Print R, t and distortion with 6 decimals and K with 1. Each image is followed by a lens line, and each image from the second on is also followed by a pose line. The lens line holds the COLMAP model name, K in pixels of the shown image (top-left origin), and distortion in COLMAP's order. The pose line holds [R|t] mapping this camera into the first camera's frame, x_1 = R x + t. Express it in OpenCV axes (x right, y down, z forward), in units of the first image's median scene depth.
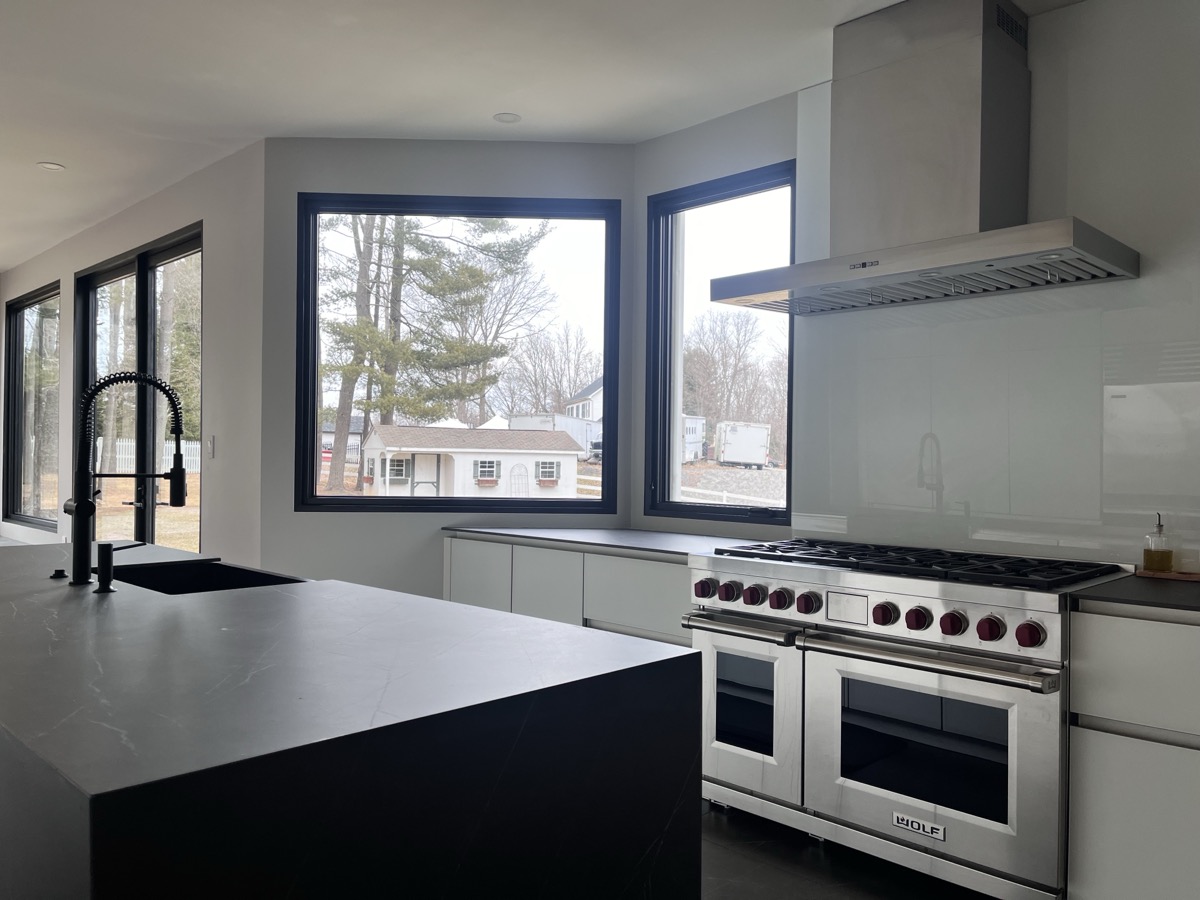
lens RADIAL K [[909.3, 0, 612.8], [0, 909.3, 457.9], [0, 0, 1]] dist [0.071315, -0.083044]
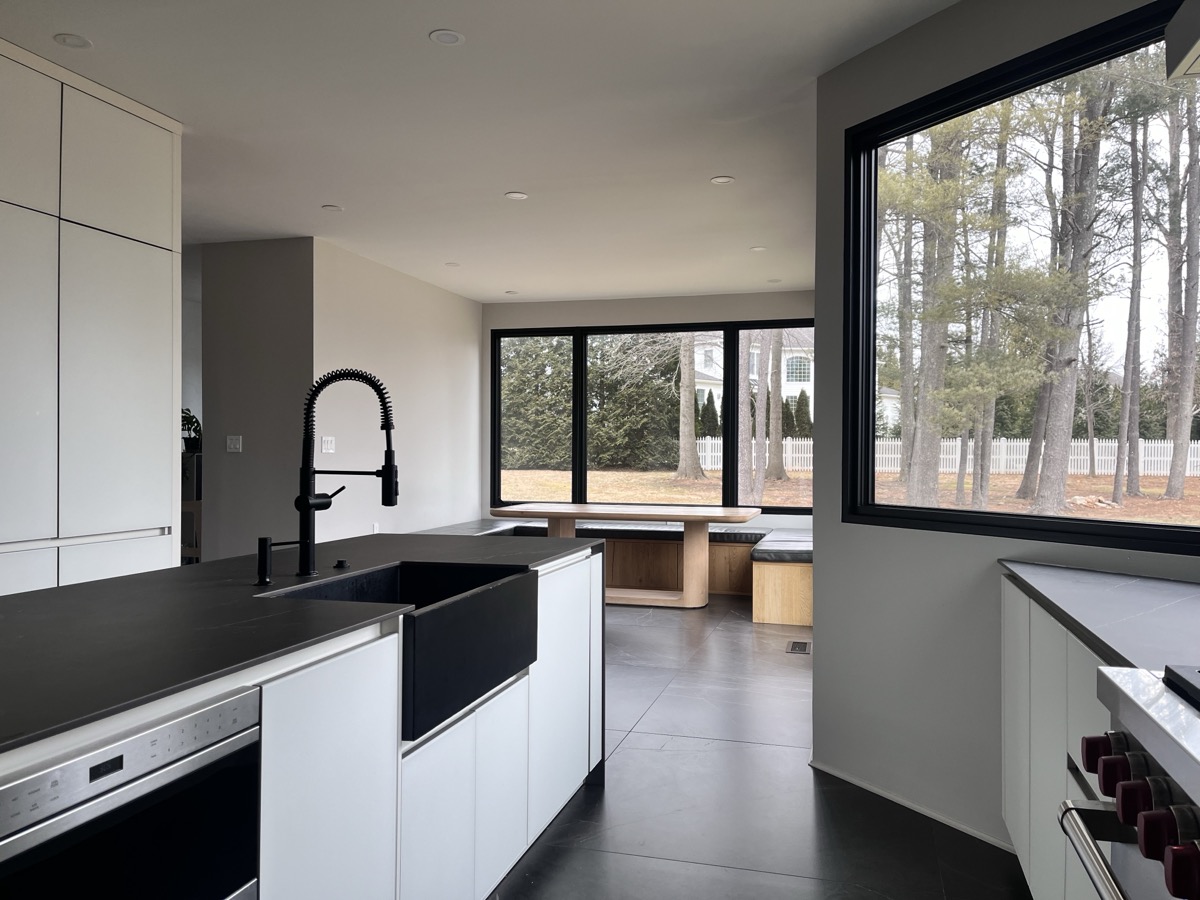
lens RADIAL K [[909.3, 0, 606.4], [0, 909.3, 449.9], [0, 0, 1]] dist [0.071315, -0.083044]
pose [[0.477885, -0.011910, -0.878342, 0.221744], [0.001679, 0.999919, -0.012645, 0.003547], [0.878421, 0.004568, 0.477866, 0.358344]]
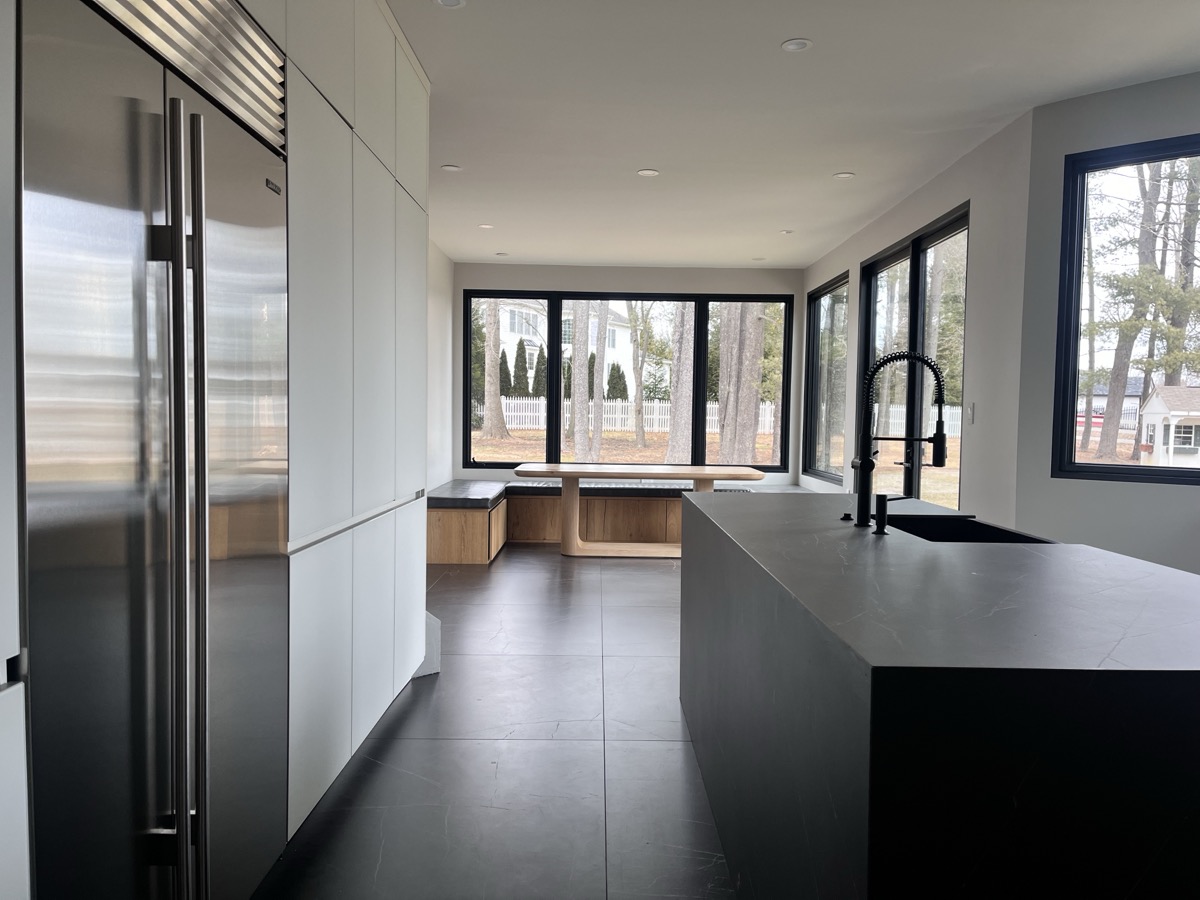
lens RADIAL K [[909.3, 0, 609.1], [0, 909.3, 455.8], [0, 0, 1]] dist [0.071315, -0.083044]
pose [[0.703107, 0.031399, -0.710390, 0.023207], [-0.005765, 0.999244, 0.038460, -0.001160], [0.711061, -0.022946, 0.702756, -0.044693]]
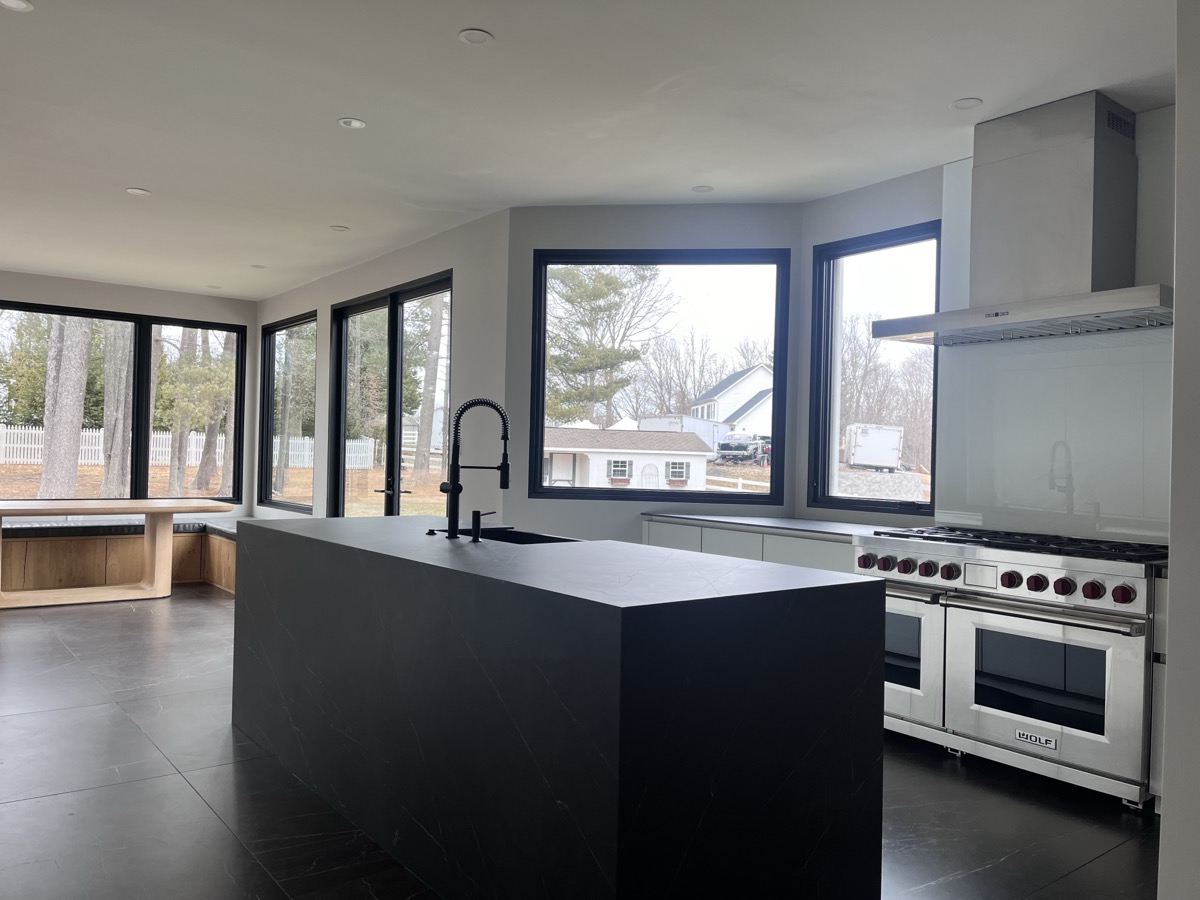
lens RADIAL K [[909.3, 0, 610.8], [0, 909.3, 453.5], [0, 0, 1]] dist [0.071315, -0.083044]
pose [[0.990705, 0.011023, -0.135578, -0.050642], [-0.011781, 0.999919, -0.004785, 0.000463], [0.135514, 0.006338, 0.990755, -0.205393]]
